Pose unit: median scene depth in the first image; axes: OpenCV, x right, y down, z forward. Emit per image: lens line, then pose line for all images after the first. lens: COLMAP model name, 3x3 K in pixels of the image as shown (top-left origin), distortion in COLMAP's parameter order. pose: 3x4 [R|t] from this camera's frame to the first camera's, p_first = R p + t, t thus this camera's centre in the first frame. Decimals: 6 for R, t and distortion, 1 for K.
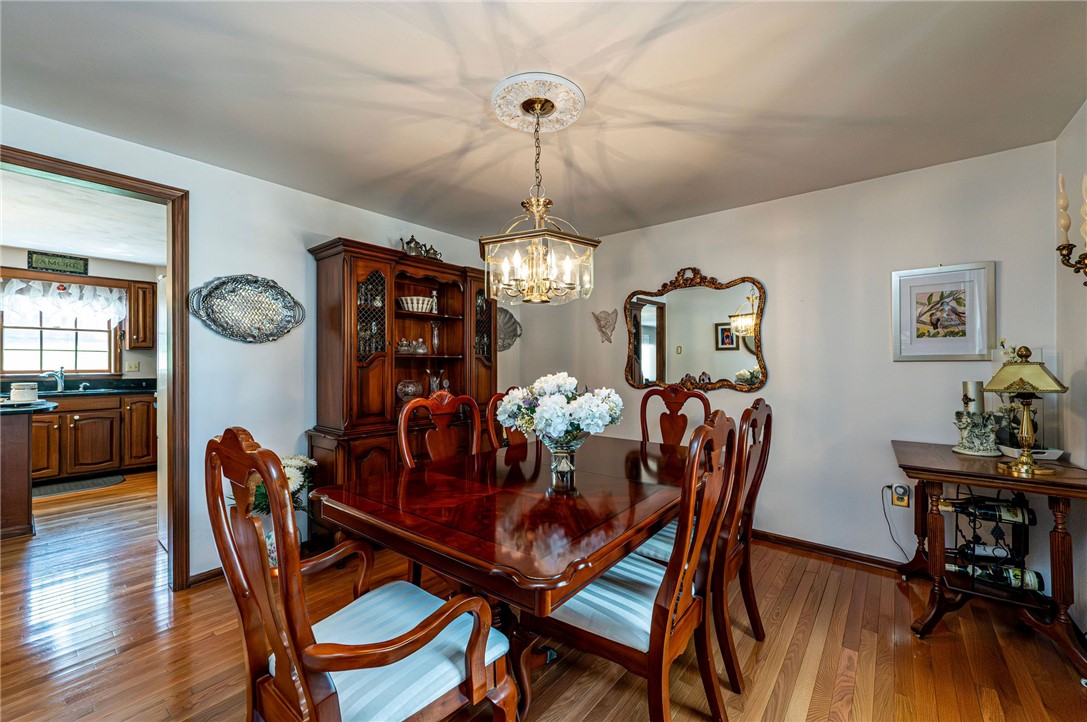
lens RADIAL K [[428.0, 0, 547.7], [0, 428.0, 358.5], [0, 0, 1]] dist [0.000250, -0.000083]
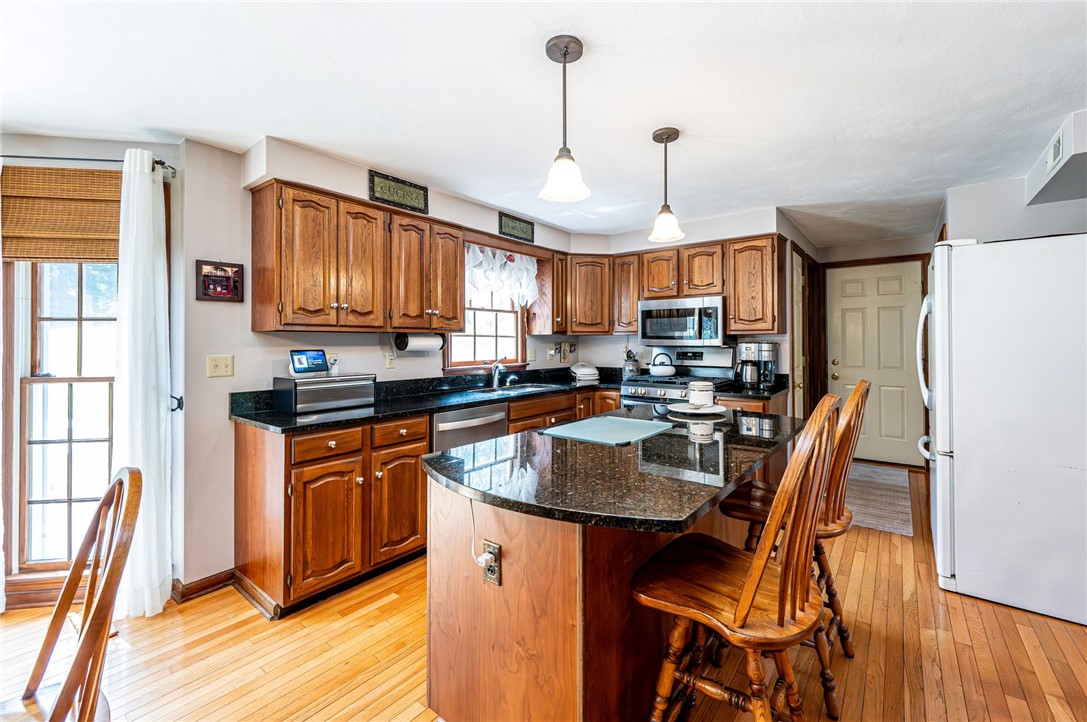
lens RADIAL K [[447.0, 0, 566.7], [0, 447.0, 337.3], [0, 0, 1]] dist [0.000526, 0.000017]
pose [[0.999418, -0.003342, 0.033939, -1.022791], [0.003502, 0.999983, -0.004654, -0.012615], [-0.033923, 0.004770, 0.999413, 0.152312]]
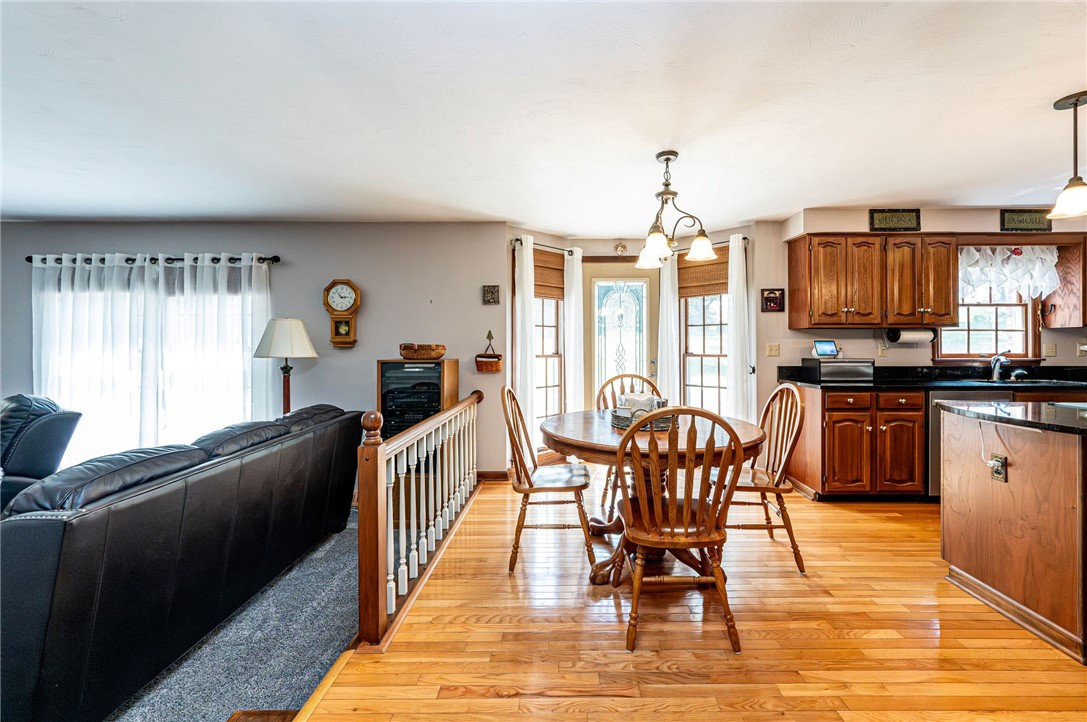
lens RADIAL K [[436.8, 0, 566.0], [0, 436.8, 344.9], [0, 0, 1]] dist [-0.000241, 0.000149]
pose [[0.626723, -0.002637, -0.779237, -0.992047], [0.005828, 0.999982, 0.001303, 0.003422], [0.779220, -0.005358, 0.626727, -0.168767]]
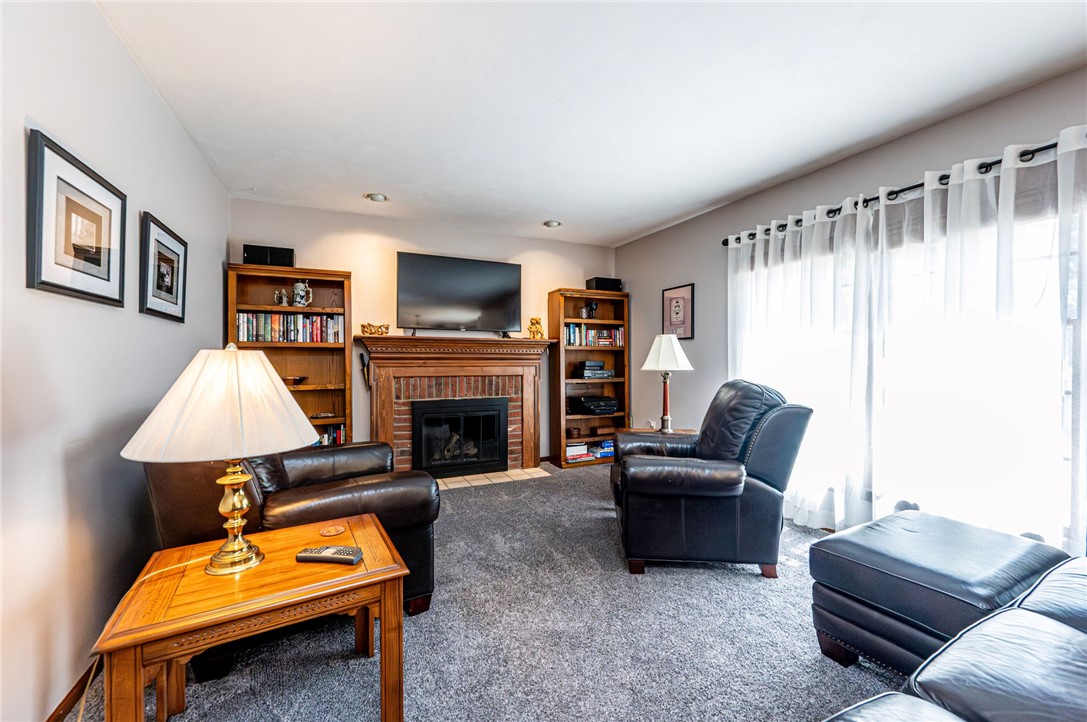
lens RADIAL K [[431.5, 0, 544.6], [0, 431.5, 361.9], [0, 0, 1]] dist [0.000095, 0.000020]
pose [[-0.434496, 0.006840, -0.900648, -1.420466], [0.000019, 0.999971, 0.007585, 0.048495], [0.900674, 0.003278, -0.434484, -0.395582]]
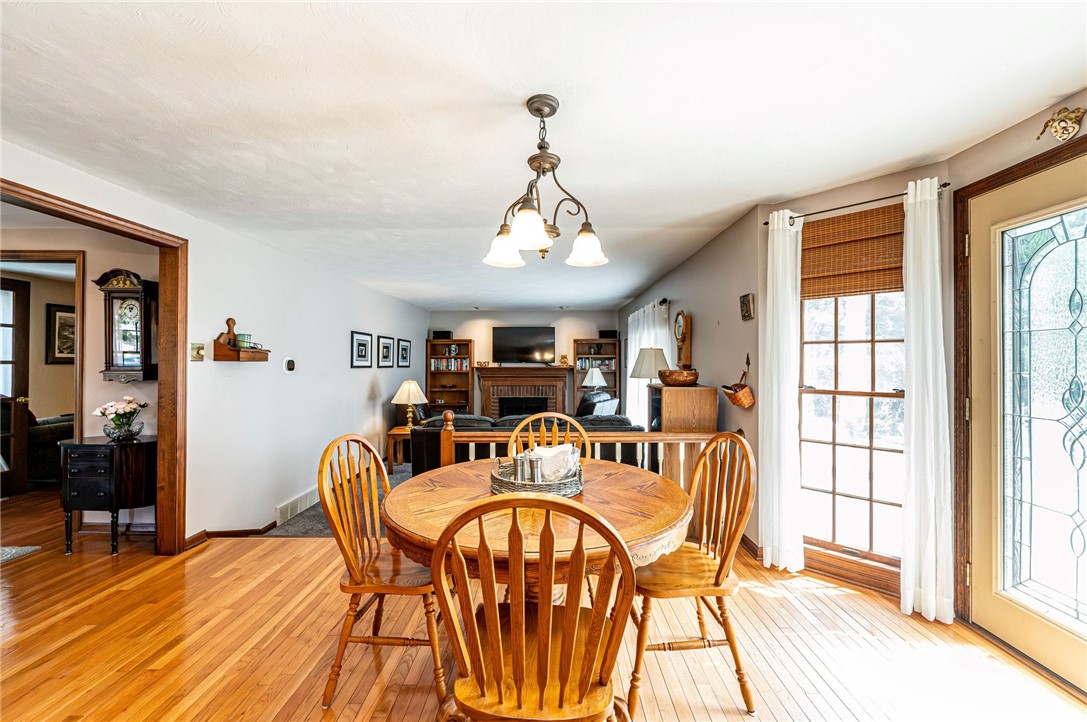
lens RADIAL K [[428.0, 0, 547.7], [0, 428.0, 358.5], [0, 0, 1]] dist [0.000250, -0.000083]
pose [[-0.786067, -0.005080, -0.618121, -1.116550], [0.002208, 0.999937, -0.011025, -0.010637], [0.618138, -0.010031, -0.786006, 0.568243]]
